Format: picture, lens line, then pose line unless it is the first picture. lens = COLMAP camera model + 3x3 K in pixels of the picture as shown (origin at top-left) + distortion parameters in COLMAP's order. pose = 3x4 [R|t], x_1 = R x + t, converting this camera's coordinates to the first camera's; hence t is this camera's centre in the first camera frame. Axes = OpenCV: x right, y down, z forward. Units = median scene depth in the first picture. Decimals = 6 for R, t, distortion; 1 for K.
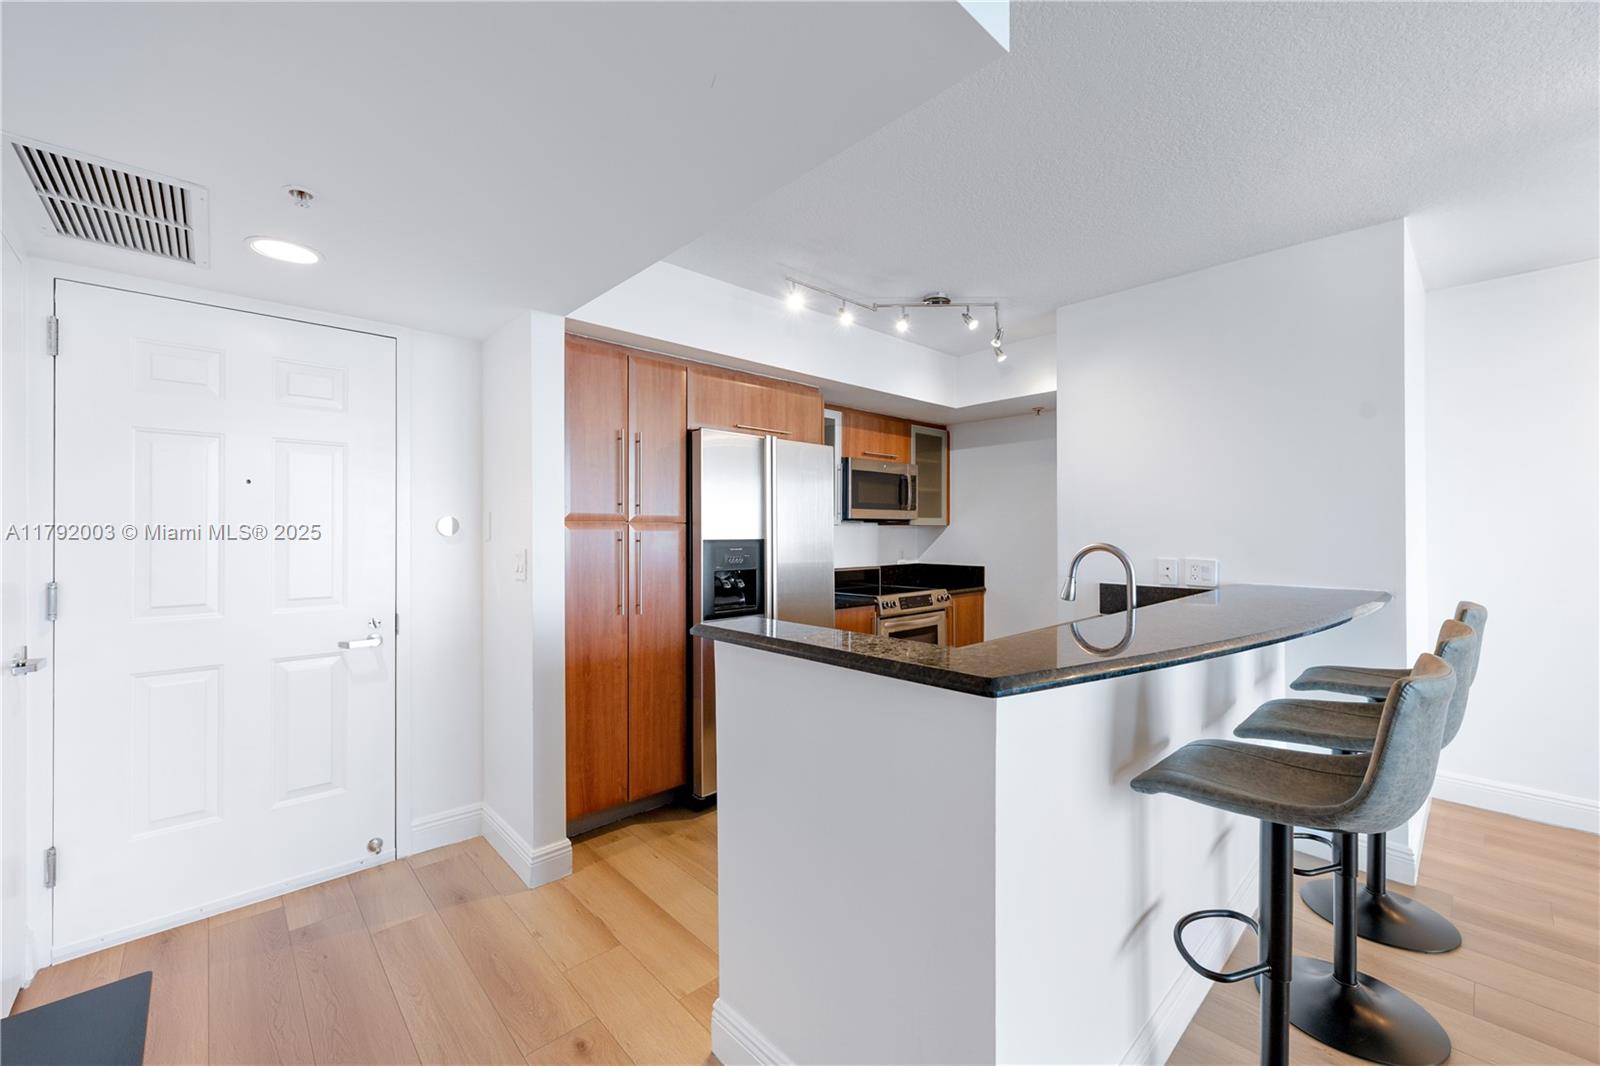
lens RADIAL K [[634.6, 0, 814.6], [0, 634.6, 527.6], [0, 0, 1]] dist [0.000615, 0.000137]
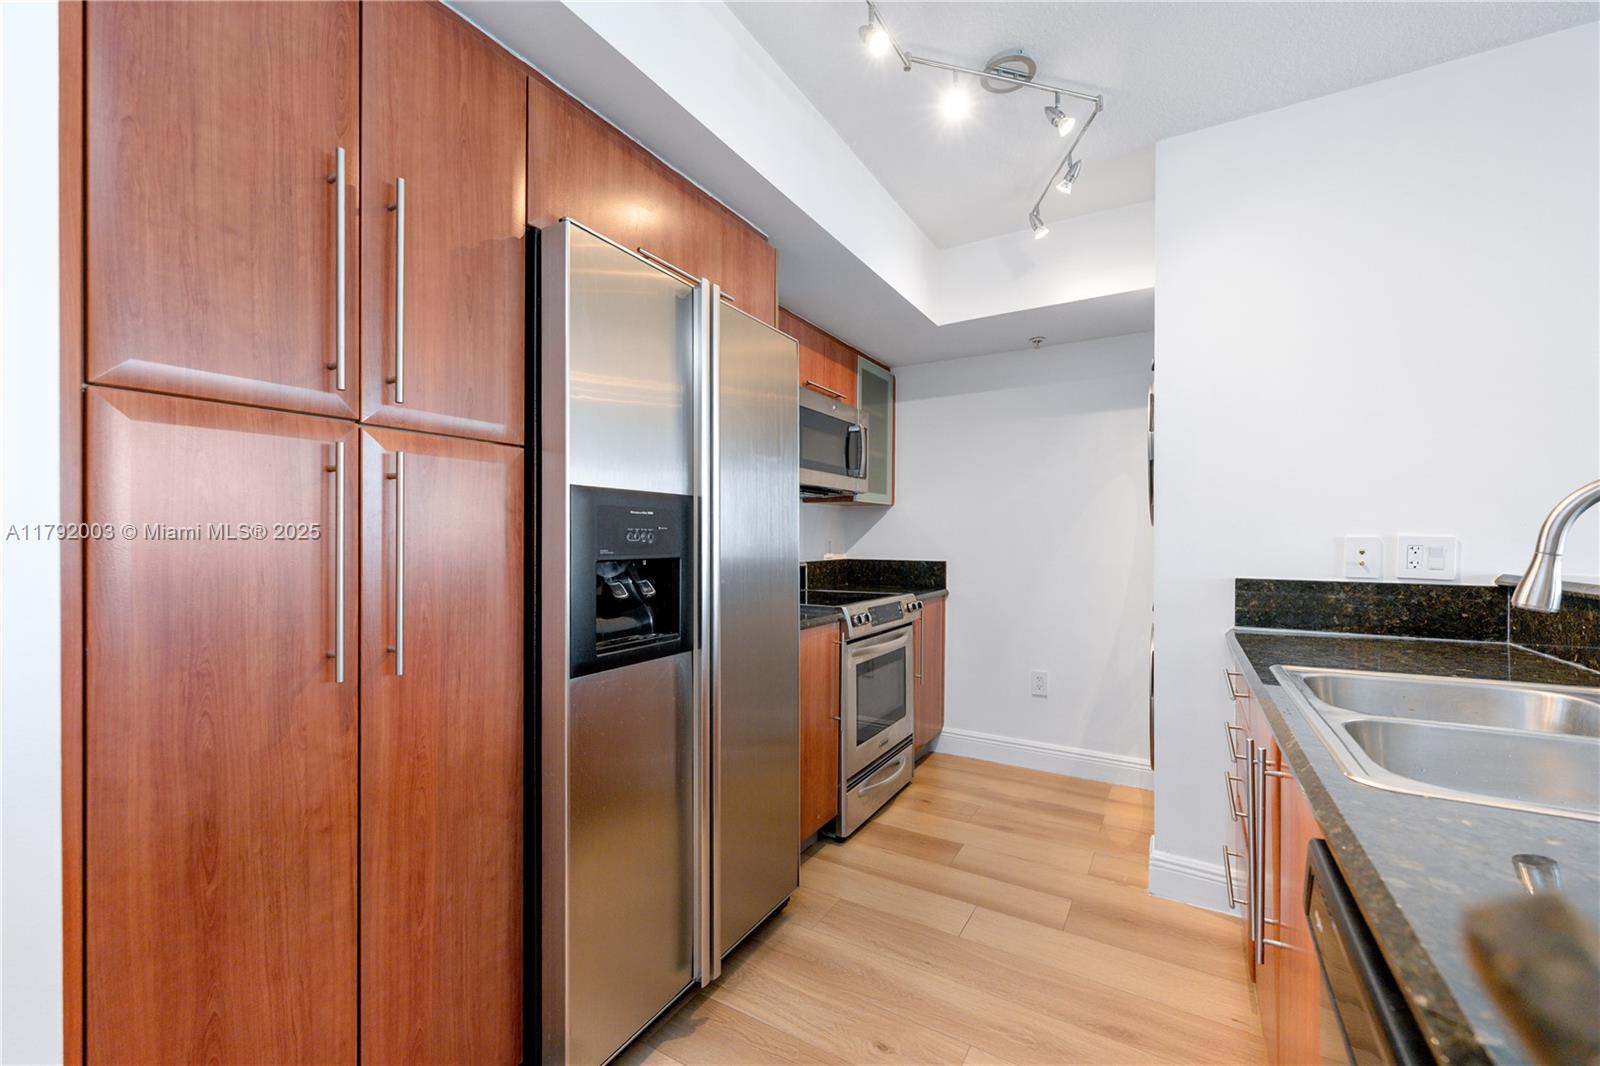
lens RADIAL K [[634.6, 0, 795.2], [0, 634.6, 539.6], [0, 0, 1]] dist [0.000615, 0.000137]
pose [[0.966436, 0.004201, 0.256873, -0.131370], [-0.006577, 0.999943, 0.008389, 0.048070], [-0.256823, -0.009797, 0.966409, 0.525226]]
